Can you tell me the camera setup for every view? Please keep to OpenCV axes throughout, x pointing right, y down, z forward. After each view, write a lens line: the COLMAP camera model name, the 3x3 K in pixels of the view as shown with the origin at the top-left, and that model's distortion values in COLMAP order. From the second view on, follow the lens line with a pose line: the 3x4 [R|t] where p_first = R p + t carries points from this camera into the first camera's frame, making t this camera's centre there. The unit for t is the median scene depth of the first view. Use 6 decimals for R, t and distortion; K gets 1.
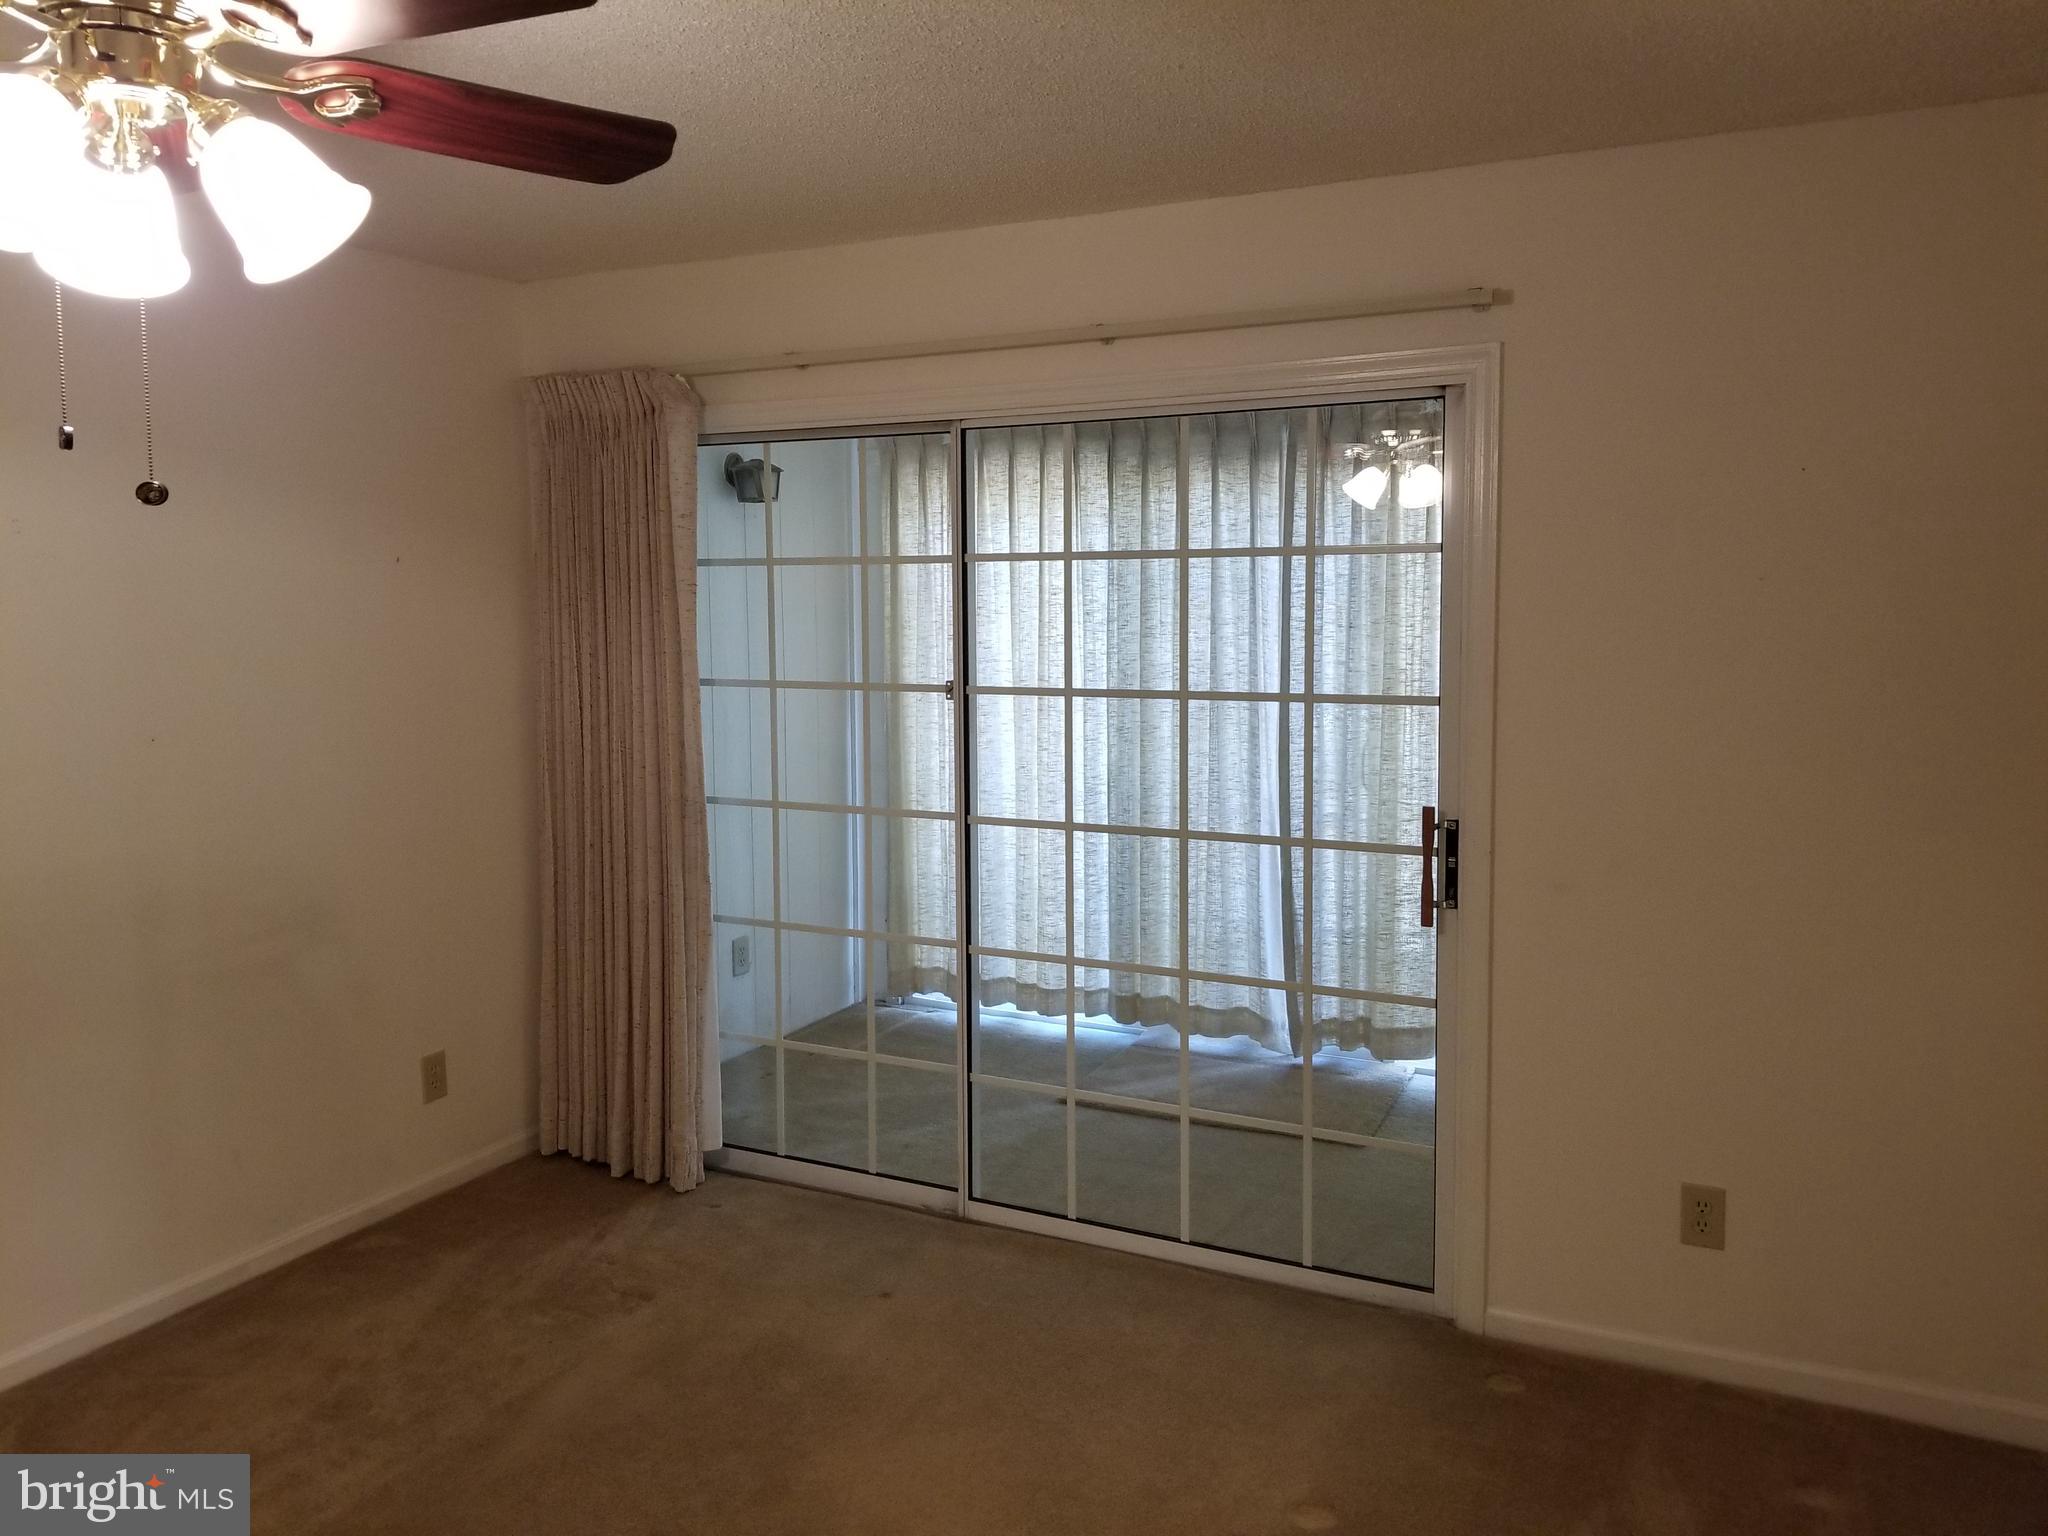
lens RADIAL K [[1579.6, 0, 989.9], [0, 1579.6, 699.0], [0, 0, 1]] dist [0.099055, -0.175889]
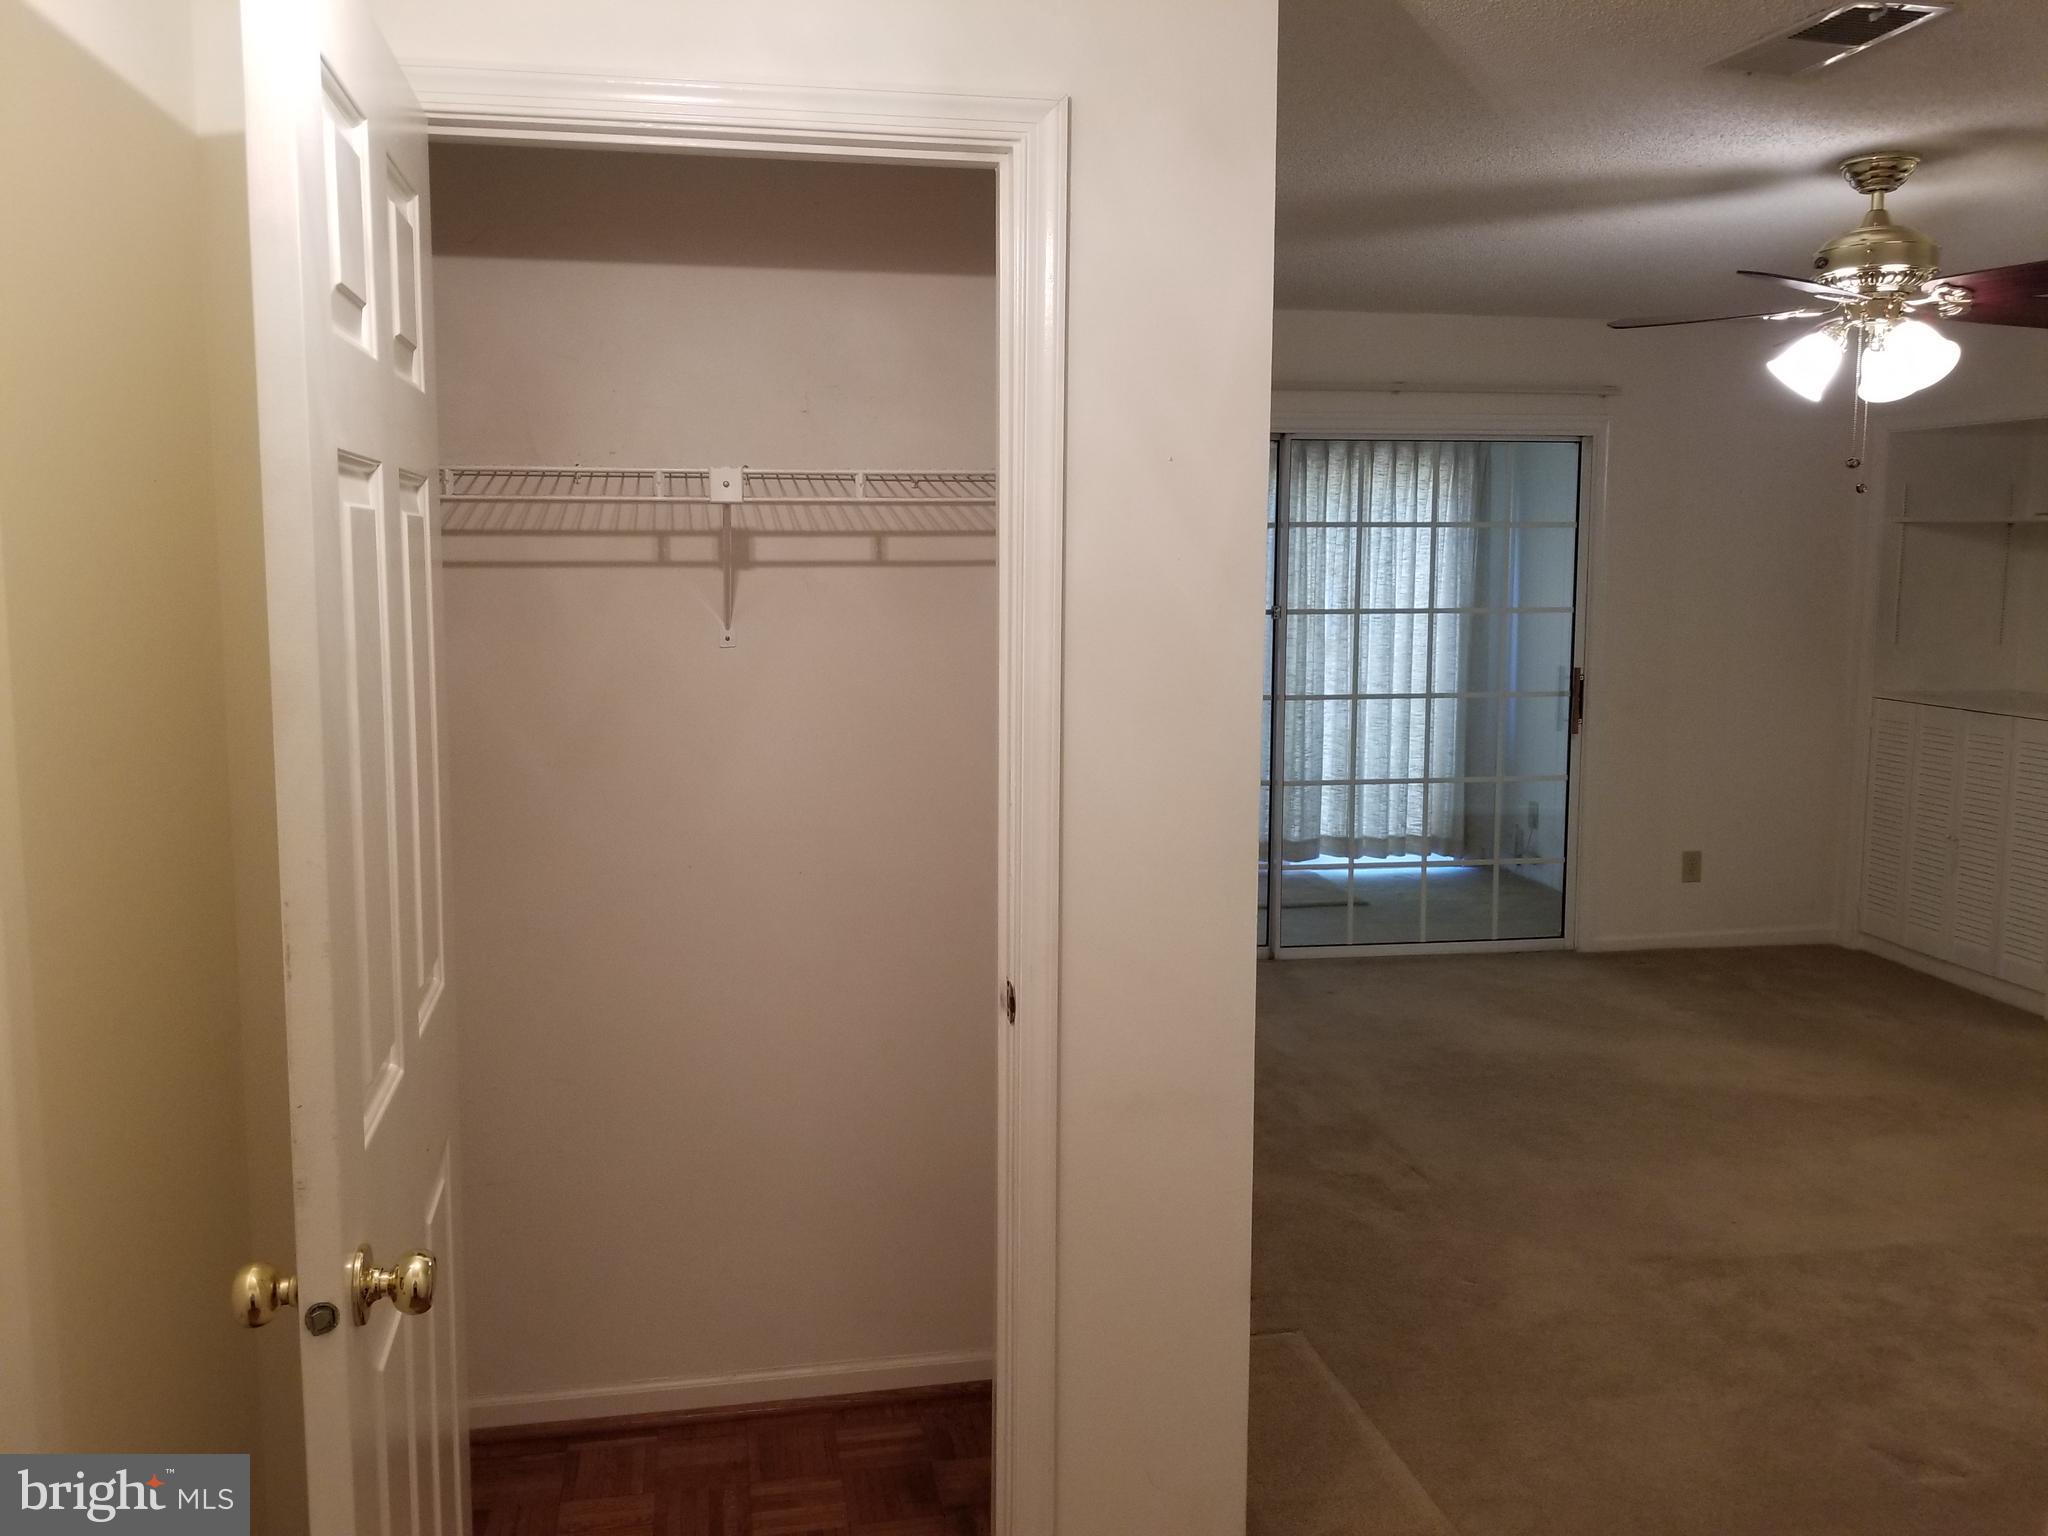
lens RADIAL K [[1595.1, 0, 991.6], [0, 1595.1, 727.6], [0, 0, 1]] dist [0.062102, -0.117449]
pose [[0.790669, -0.050076, 0.610192, -1.181646], [0.033187, 0.998690, 0.038956, 0.036106], [-0.611343, -0.010551, 0.791295, -0.037302]]
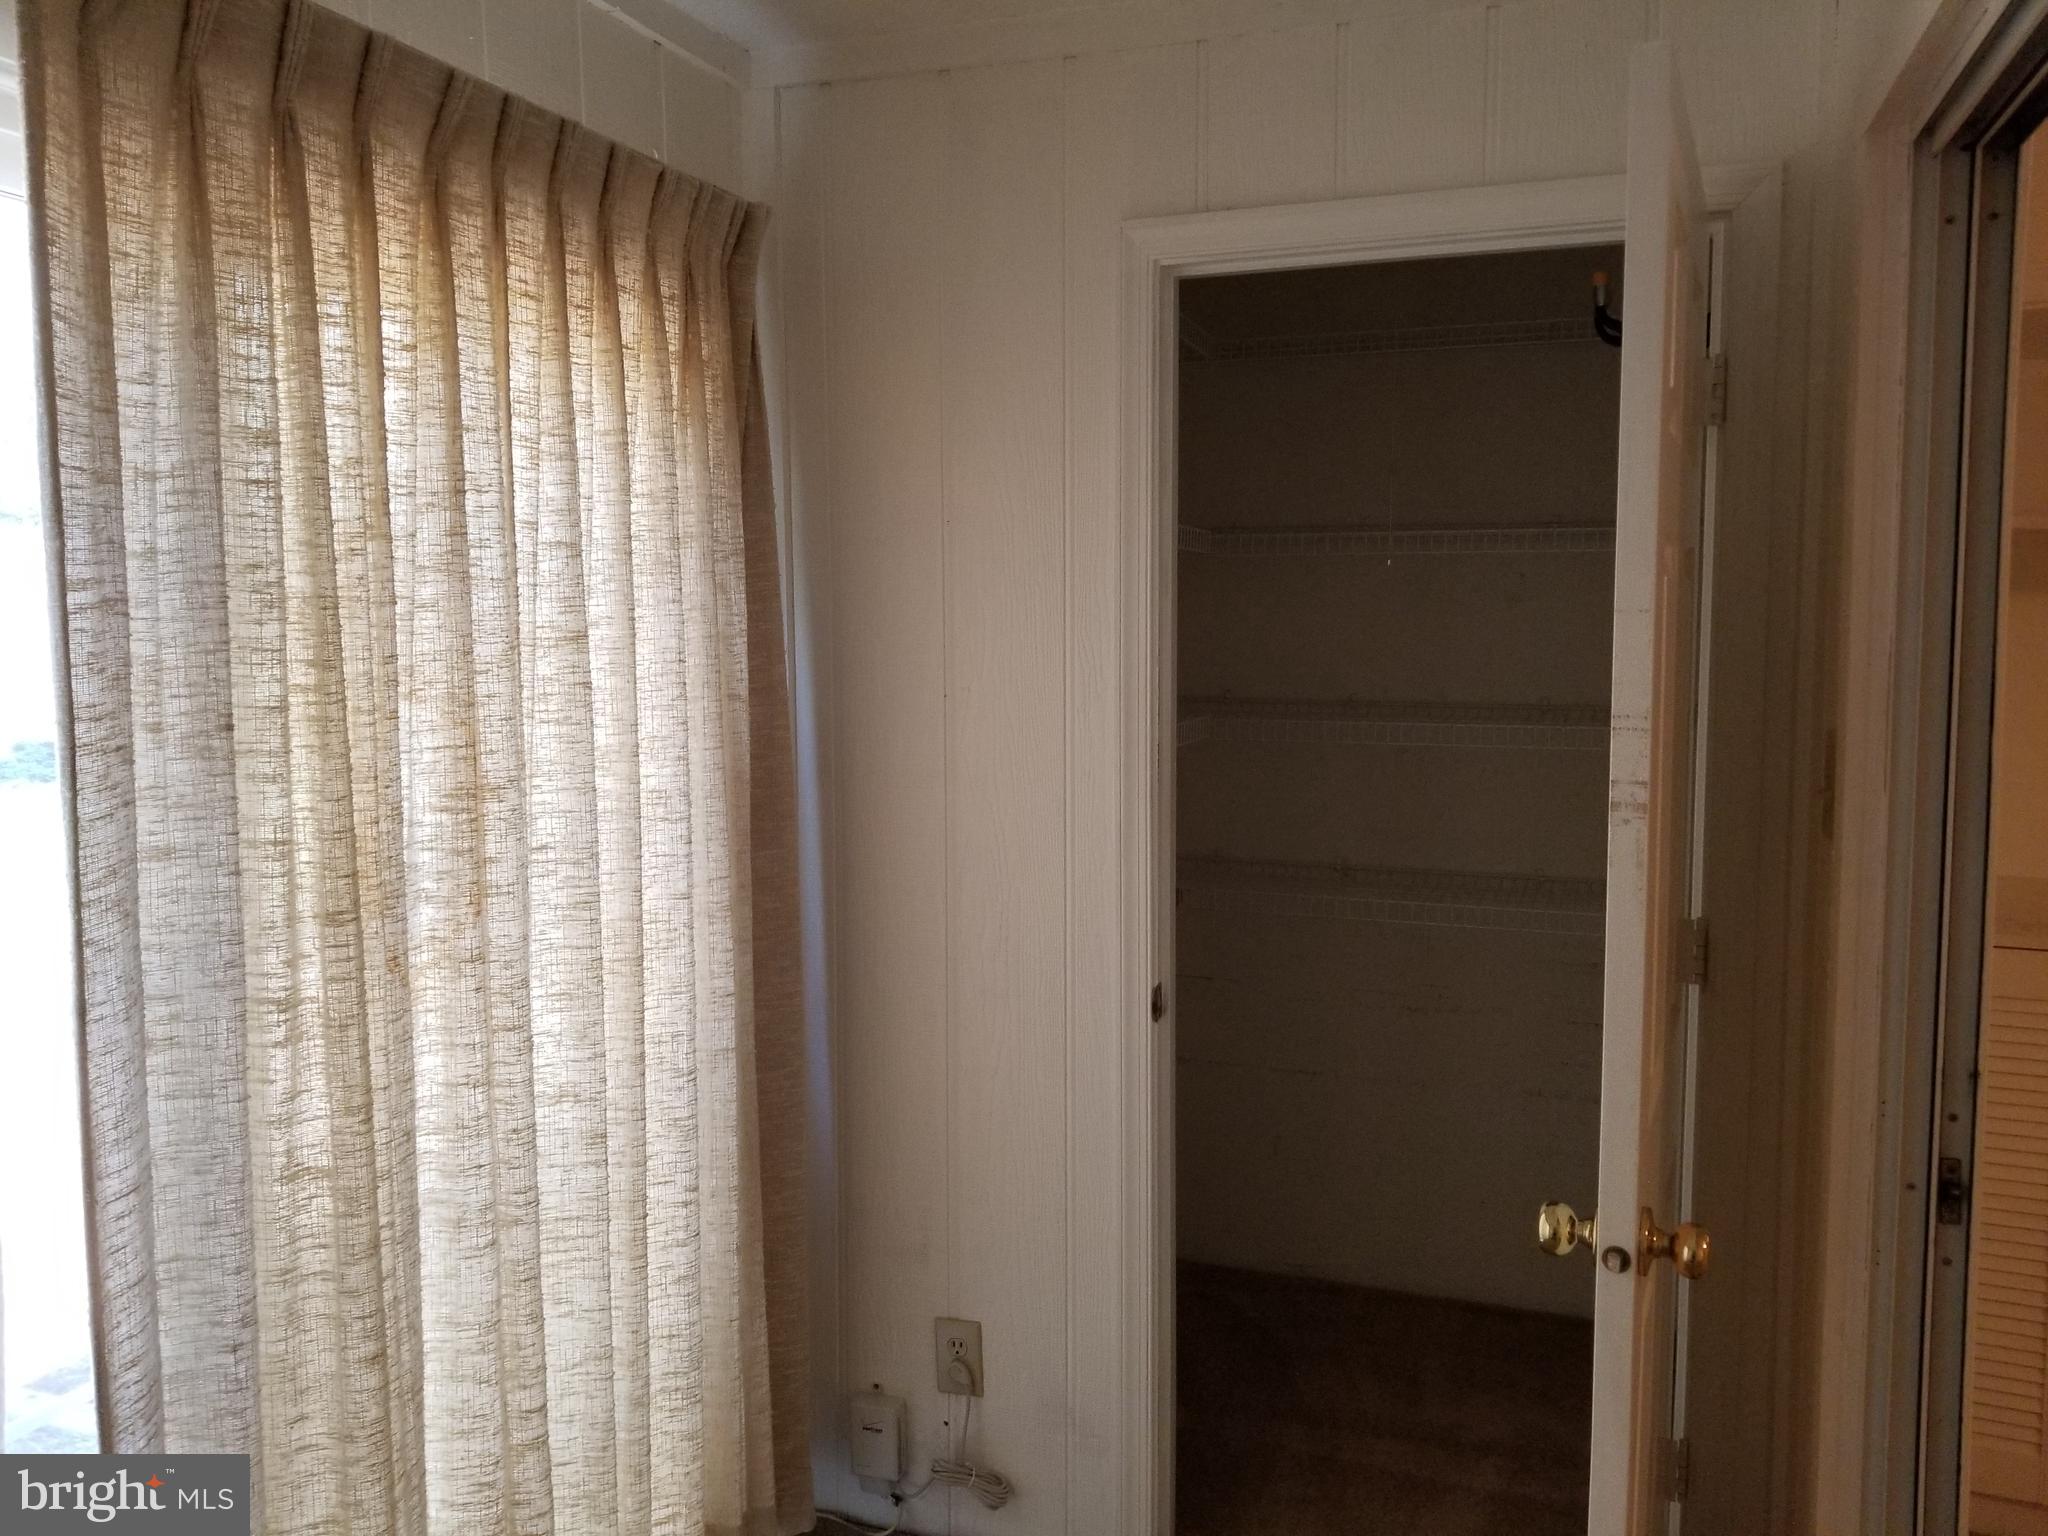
lens RADIAL K [[1593.4, 0, 1014.1], [0, 1593.4, 745.6], [0, 0, 1]] dist [0.098447, -0.193237]
pose [[-0.132382, -0.074561, 0.988390, -0.112130], [0.081710, 0.992952, 0.085849, -0.073542], [-0.987825, 0.092126, -0.125356, 1.163812]]
